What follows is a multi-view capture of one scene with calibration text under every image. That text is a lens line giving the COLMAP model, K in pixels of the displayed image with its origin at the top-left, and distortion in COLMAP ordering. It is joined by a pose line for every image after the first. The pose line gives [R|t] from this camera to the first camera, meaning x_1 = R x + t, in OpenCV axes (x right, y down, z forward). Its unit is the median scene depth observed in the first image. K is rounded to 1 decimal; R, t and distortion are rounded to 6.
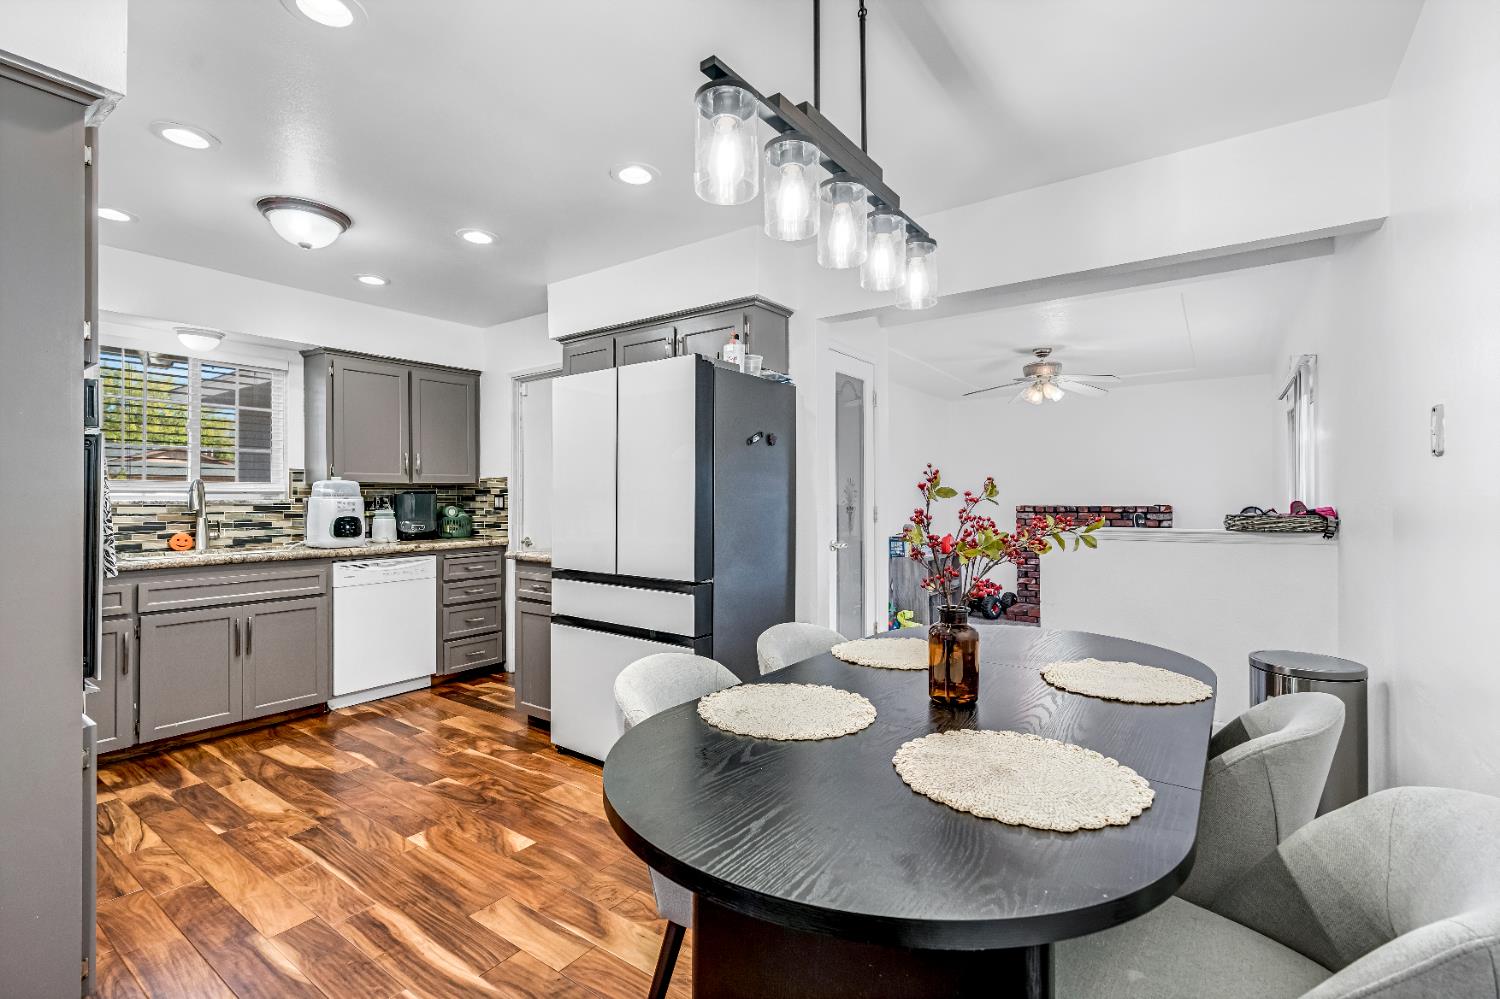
lens RADIAL K [[676.5, 0, 748.1], [0, 676.5, 495.2], [0, 0, 1]] dist [0.000587, 0.000989]
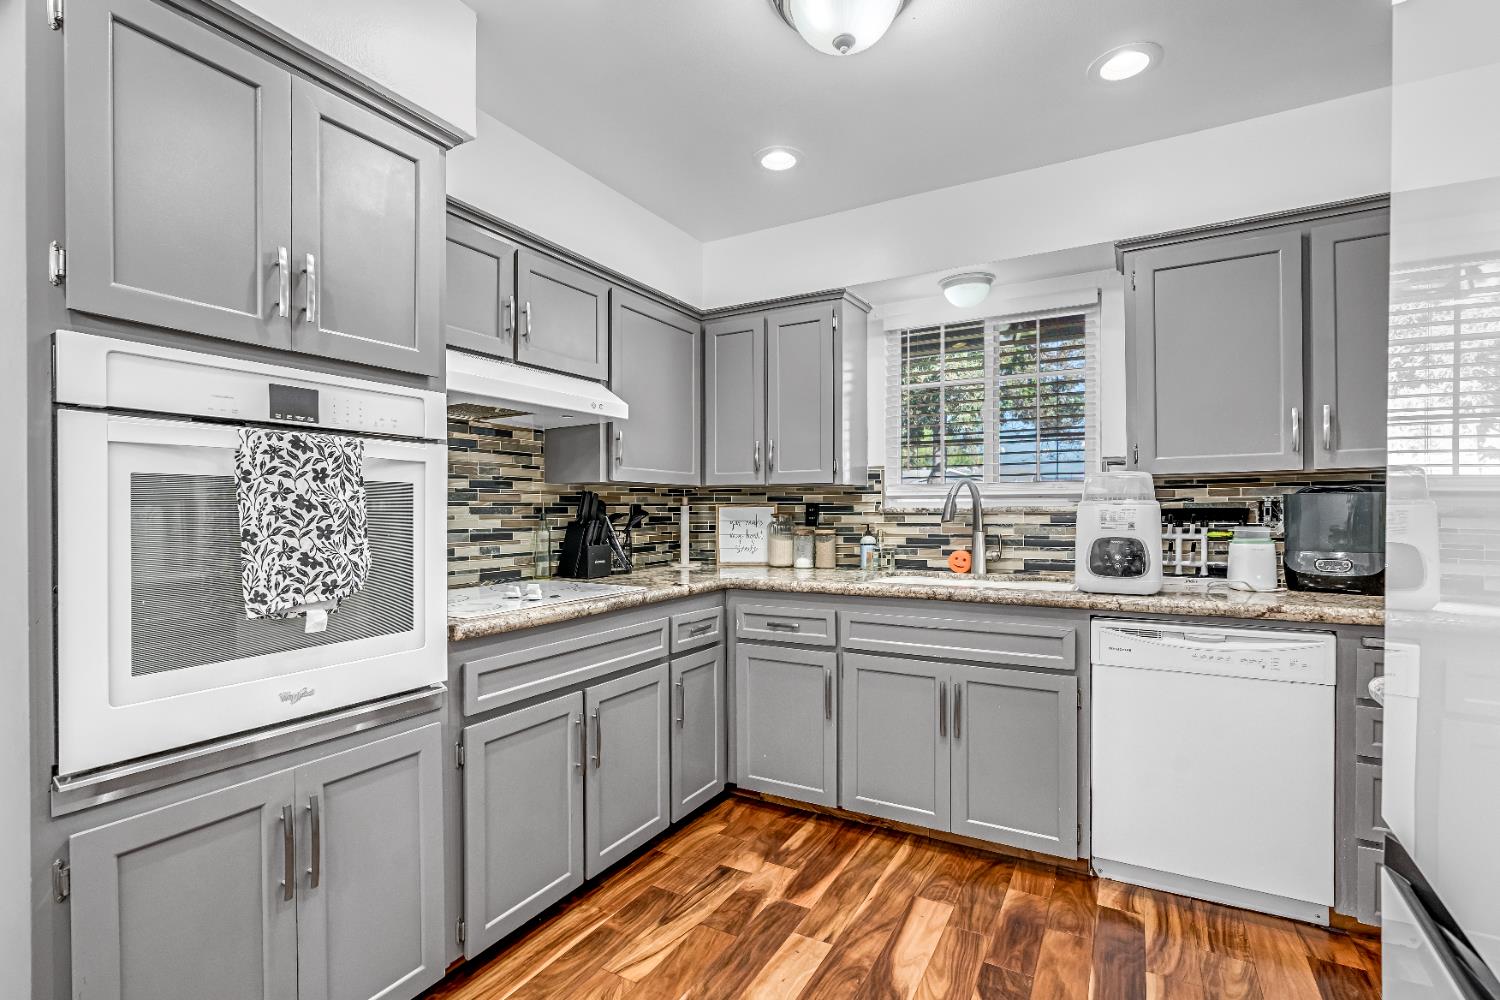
lens RADIAL K [[691.1, 0, 755.3], [0, 691.1, 516.7], [0, 0, 1]] dist [-0.001748, -0.000030]
pose [[0.120409, 0.012051, -0.992651, -0.078147], [0.007609, 0.999886, 0.013062, 0.005733], [0.992695, -0.009126, 0.120304, 0.640736]]
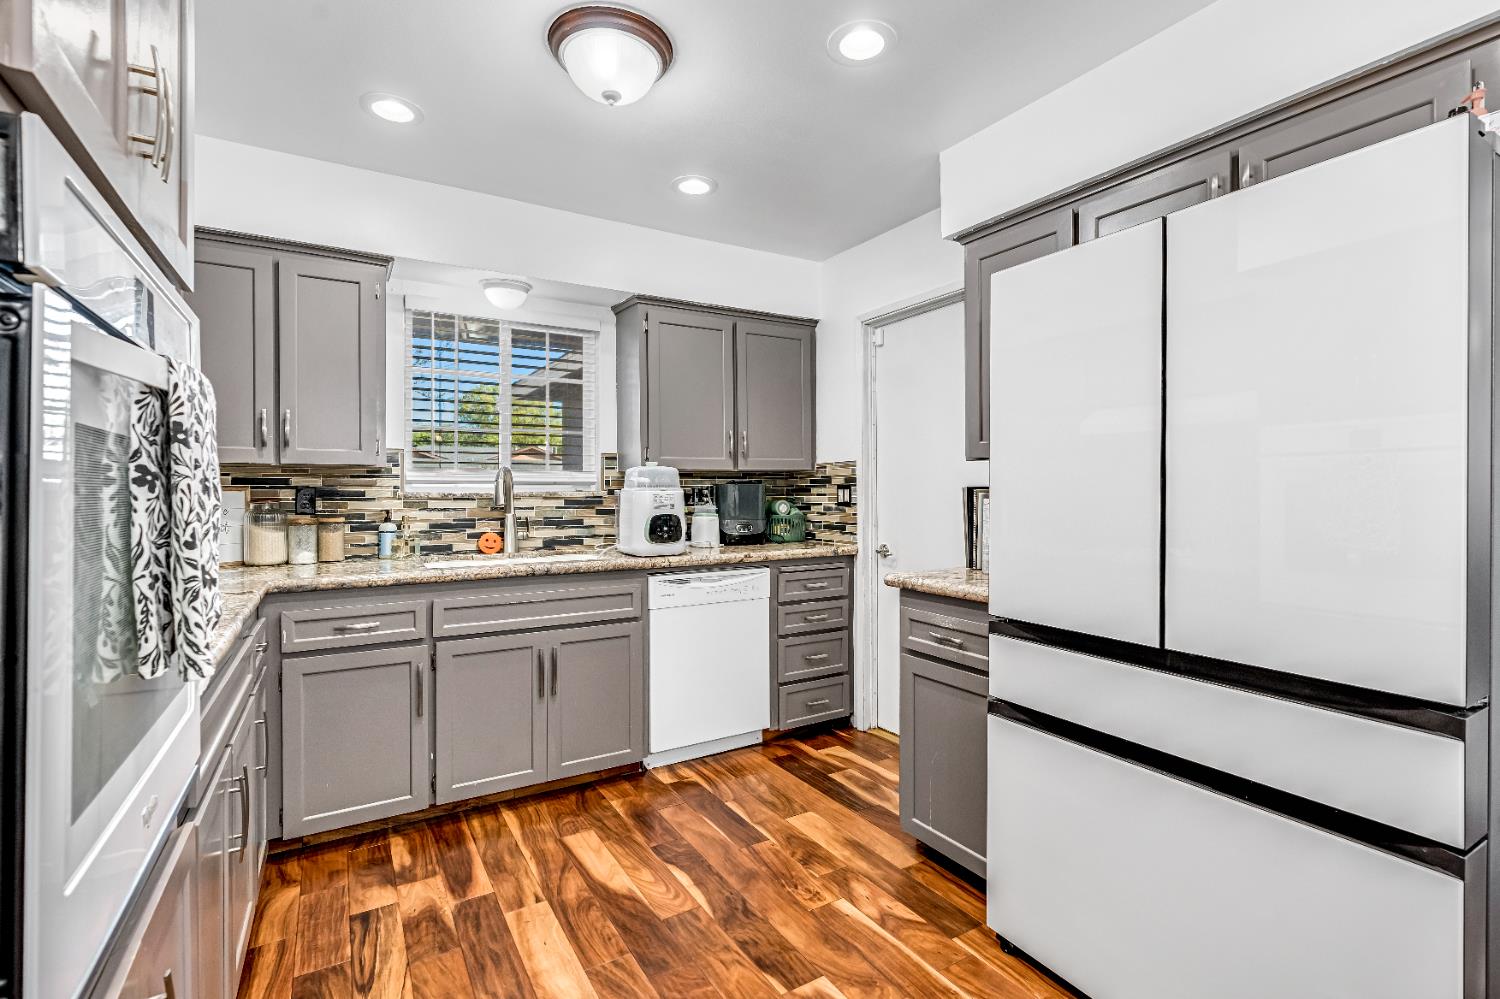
lens RADIAL K [[690.5, 0, 747.2], [0, 690.5, 492.6], [0, 0, 1]] dist [-0.001867, 0.000133]
pose [[0.919423, 0.000949, -0.393268, -0.207276], [0.001968, 0.999973, 0.007016, 0.002397], [0.393264, -0.007224, 0.919397, 0.332279]]
